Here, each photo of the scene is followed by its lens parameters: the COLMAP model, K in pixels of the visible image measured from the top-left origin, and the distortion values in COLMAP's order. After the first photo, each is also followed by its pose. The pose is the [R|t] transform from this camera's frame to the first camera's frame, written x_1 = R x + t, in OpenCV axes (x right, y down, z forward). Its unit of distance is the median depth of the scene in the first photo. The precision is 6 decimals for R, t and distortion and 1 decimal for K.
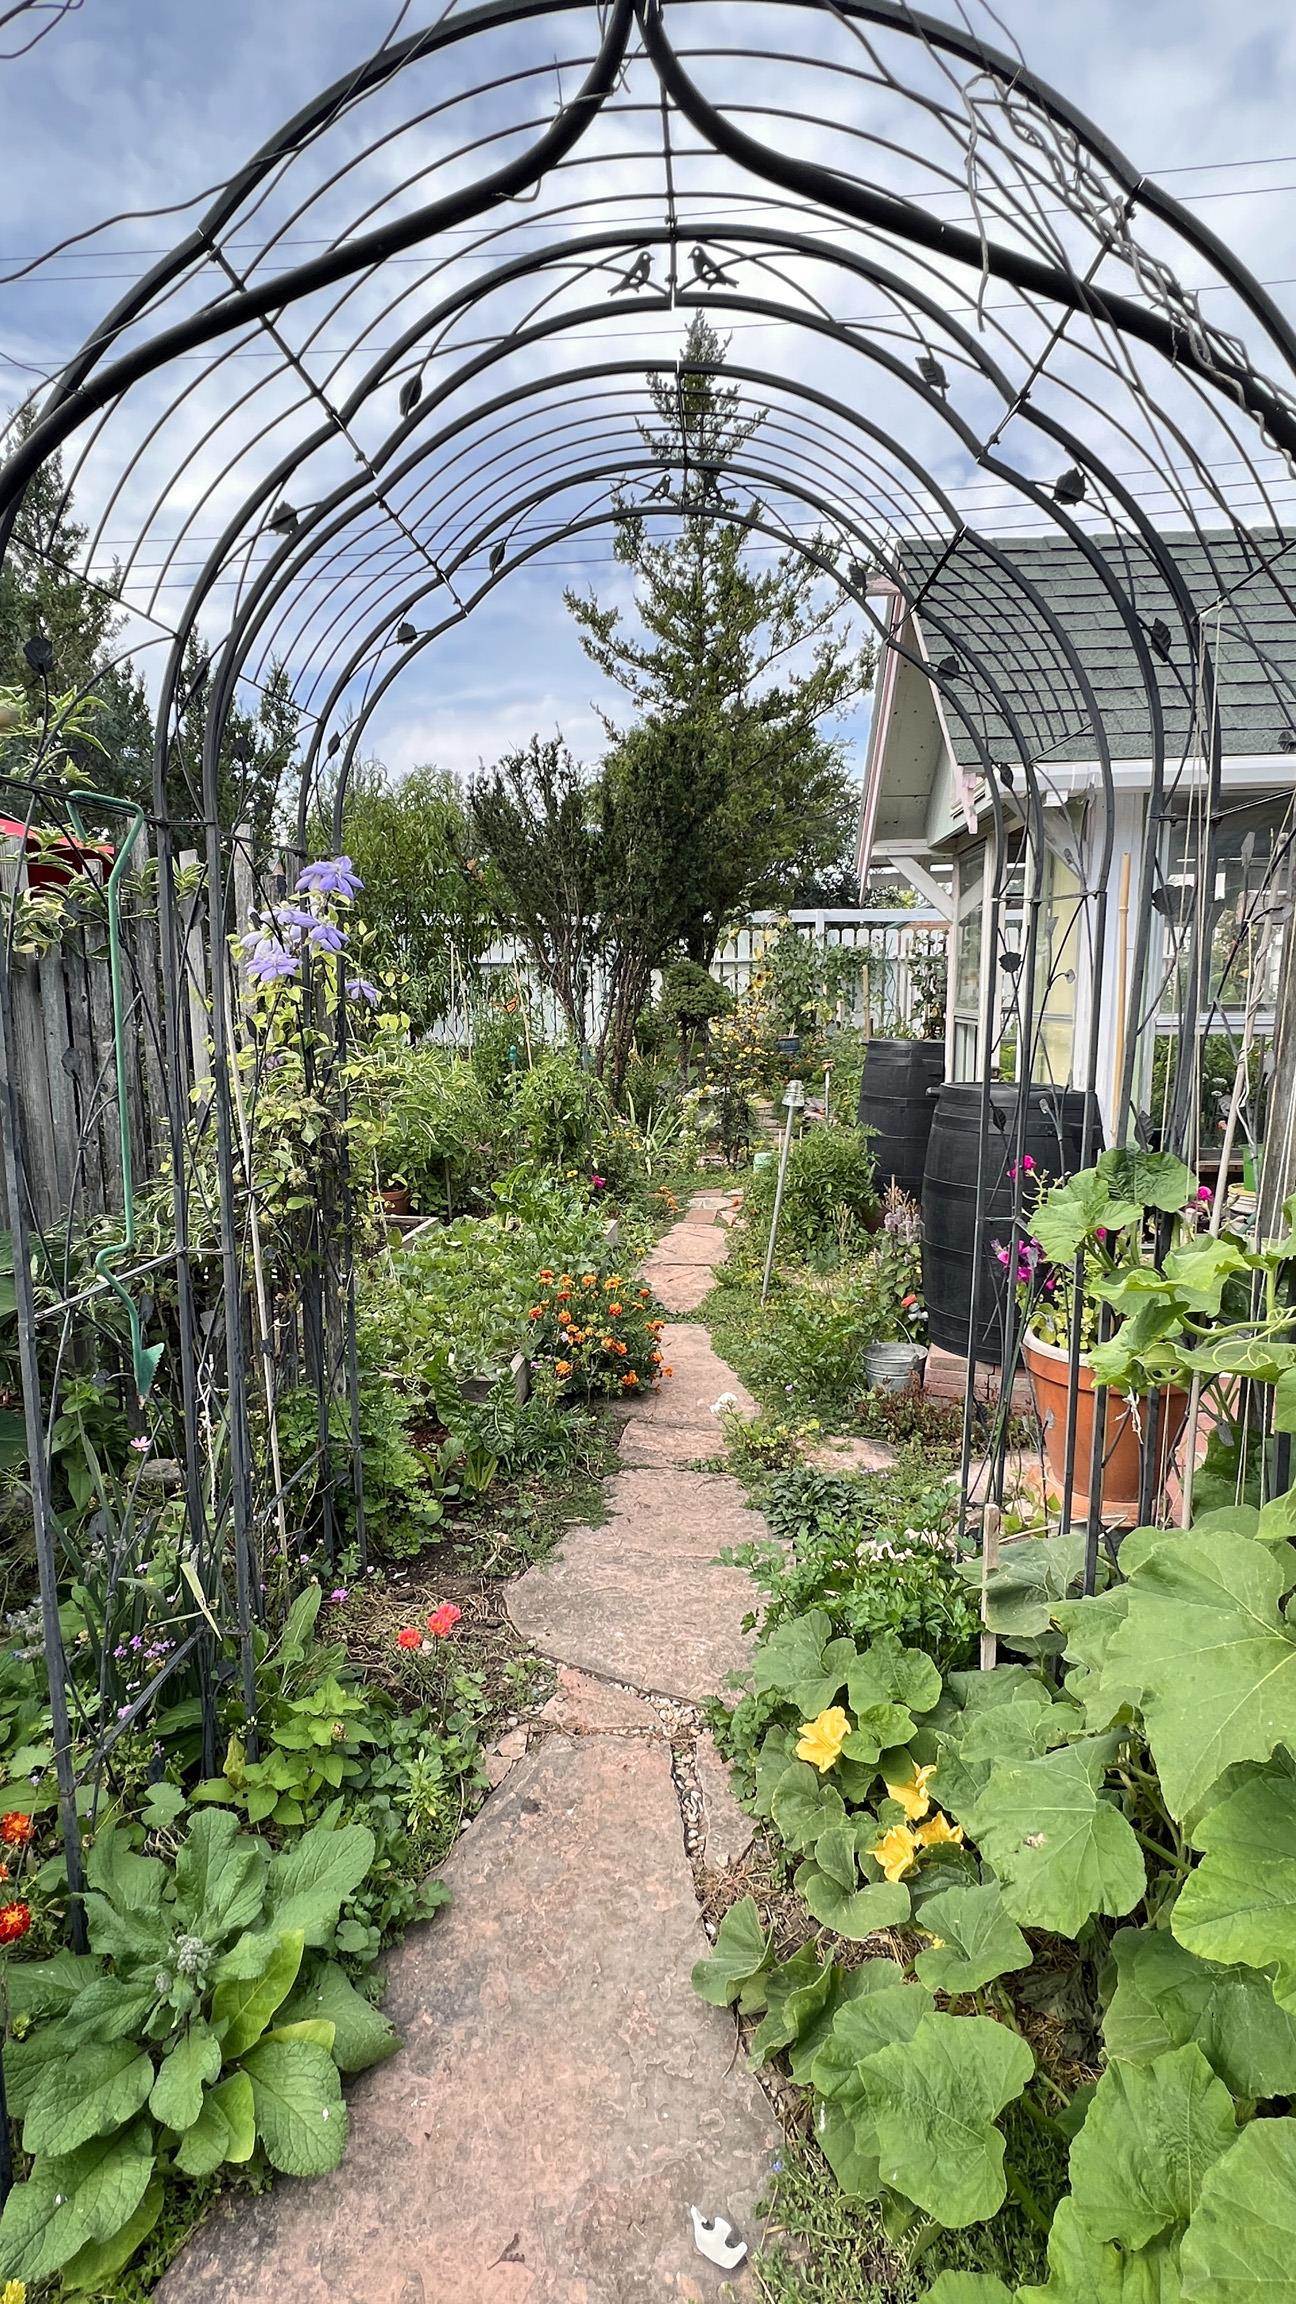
lens RADIAL K [[1076.3, 0, 631.3], [0, 1076.3, 1161.4], [0, 0, 1]] dist [-0.002331, -0.000425]
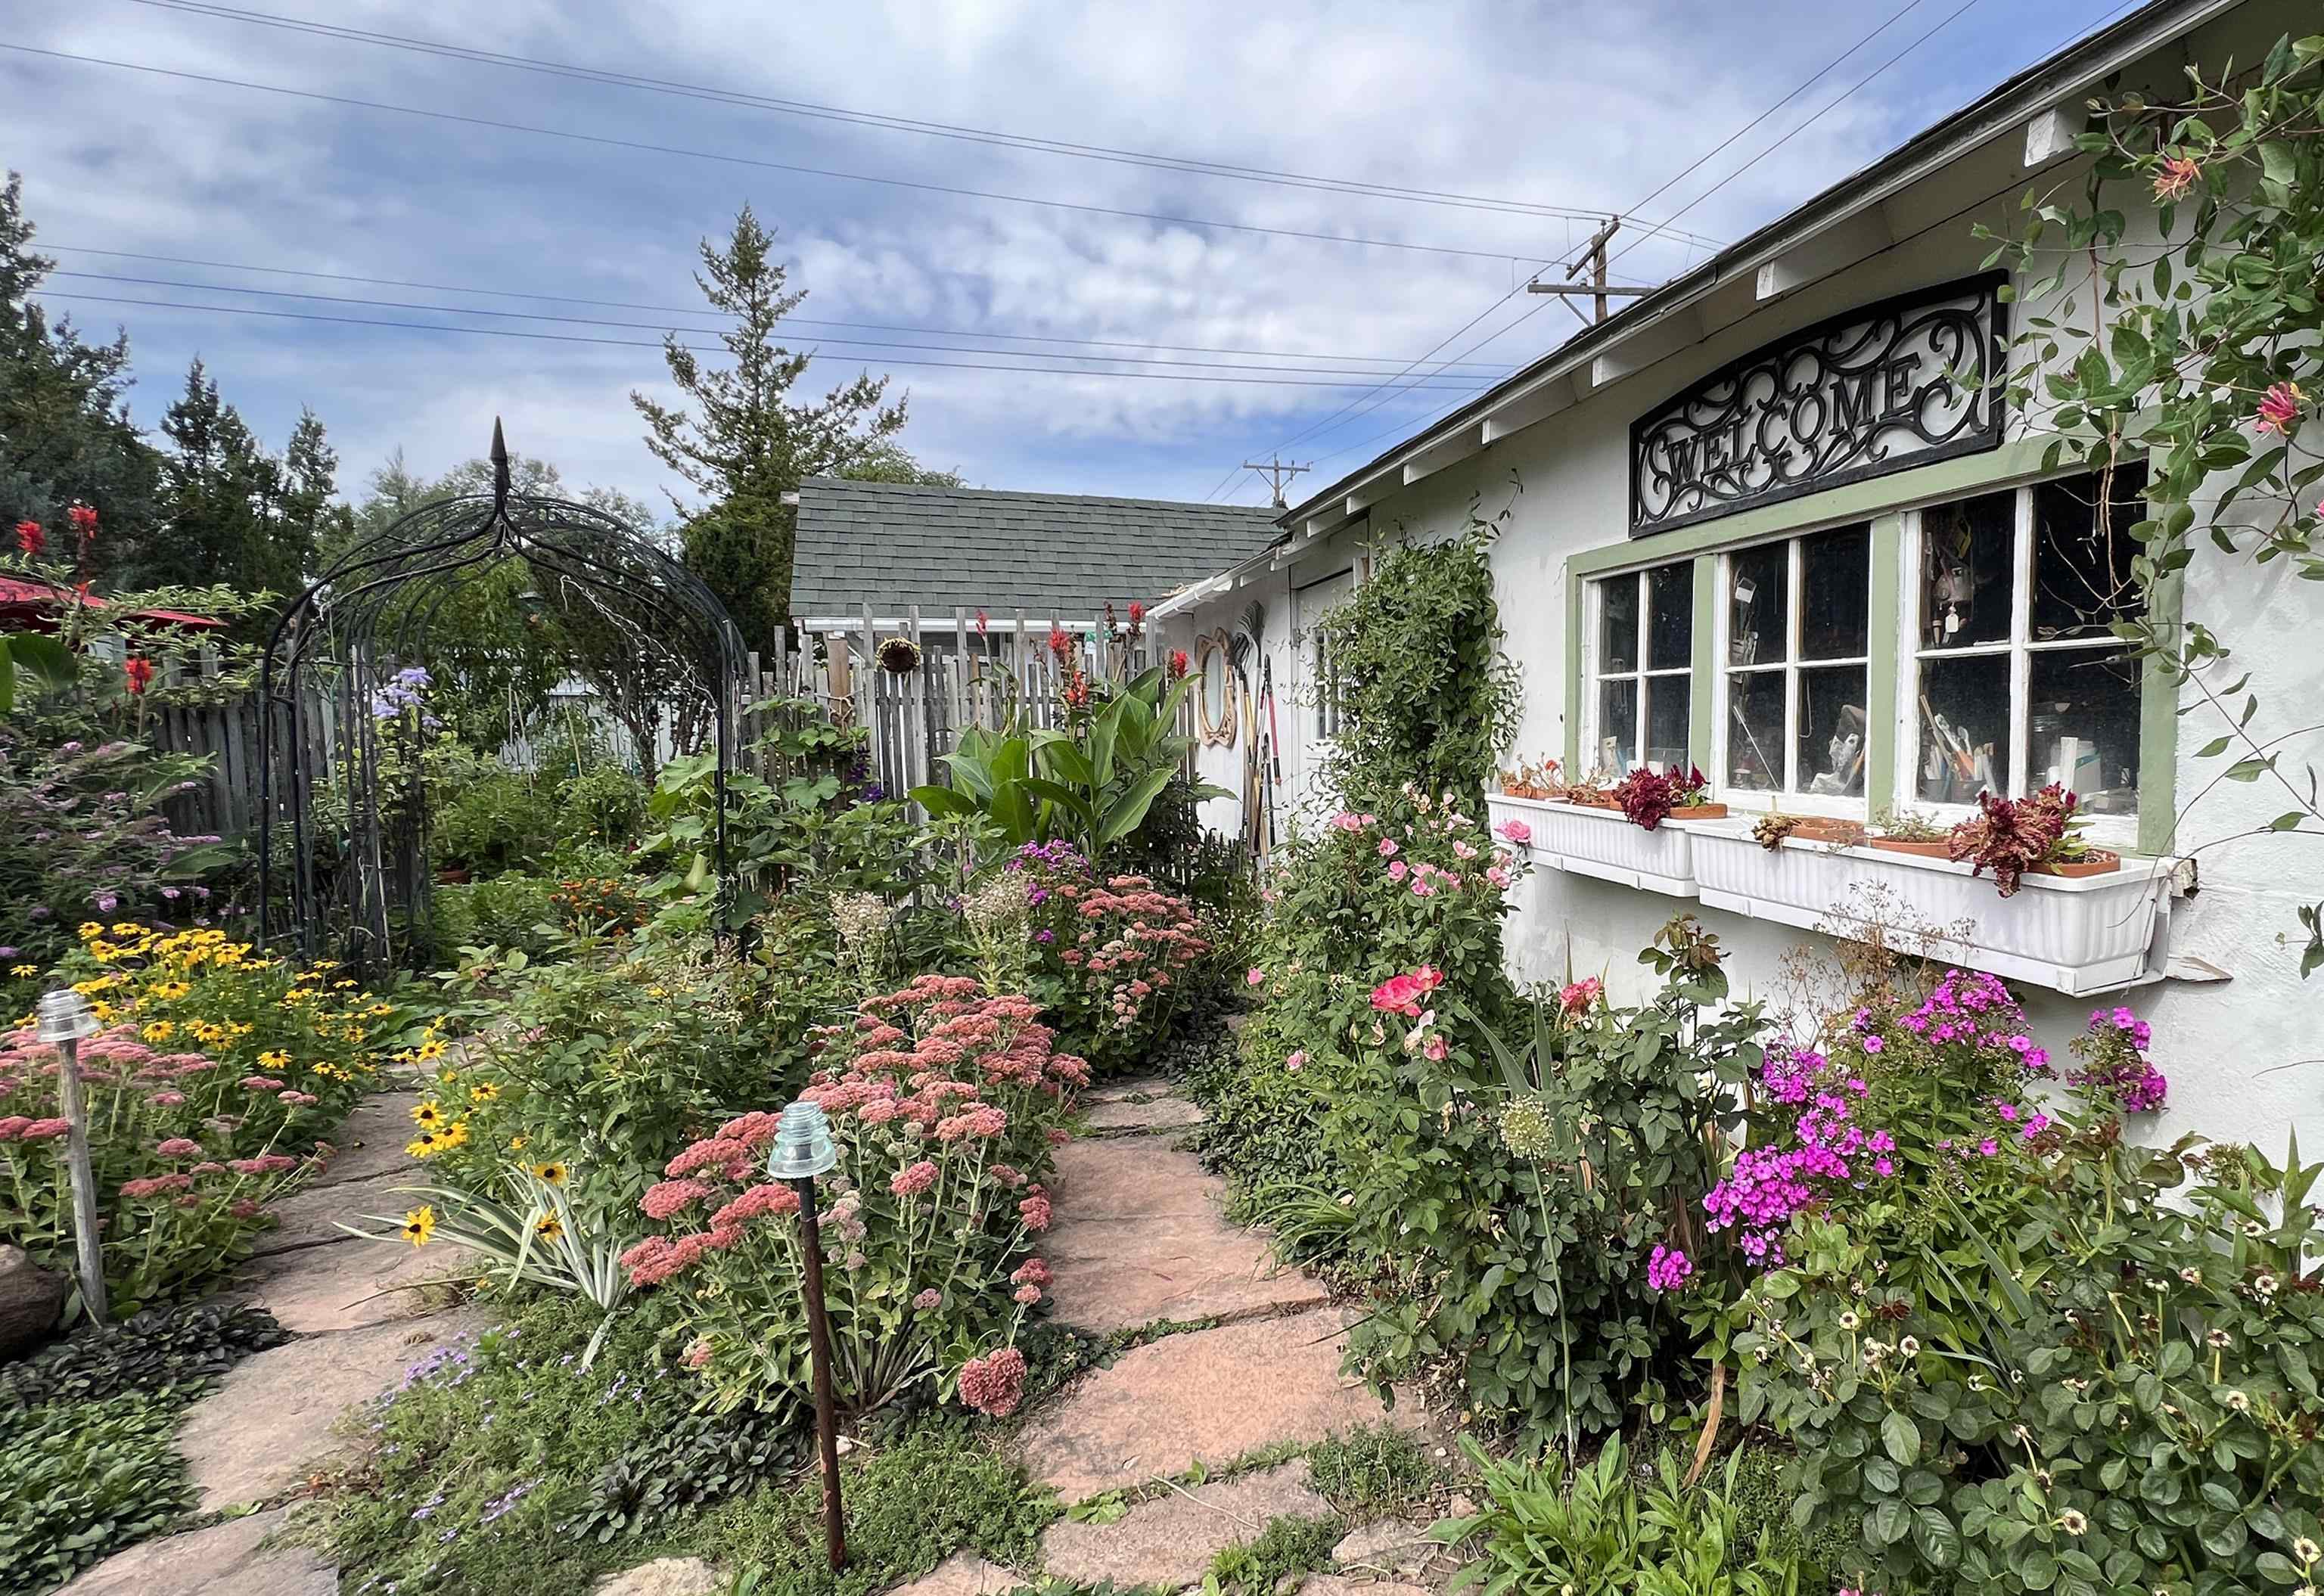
lens RADIAL K [[1143.3, 0, 1430.3], [0, 1143.3, 808.9], [0, 0, 1]] dist [-0.002089, 0.000848]
pose [[0.883184, -0.031698, 0.467955, 0.134567], [0.069428, 0.995558, -0.063598, 0.091109], [-0.463860, 0.088658, 0.881461, -0.586427]]
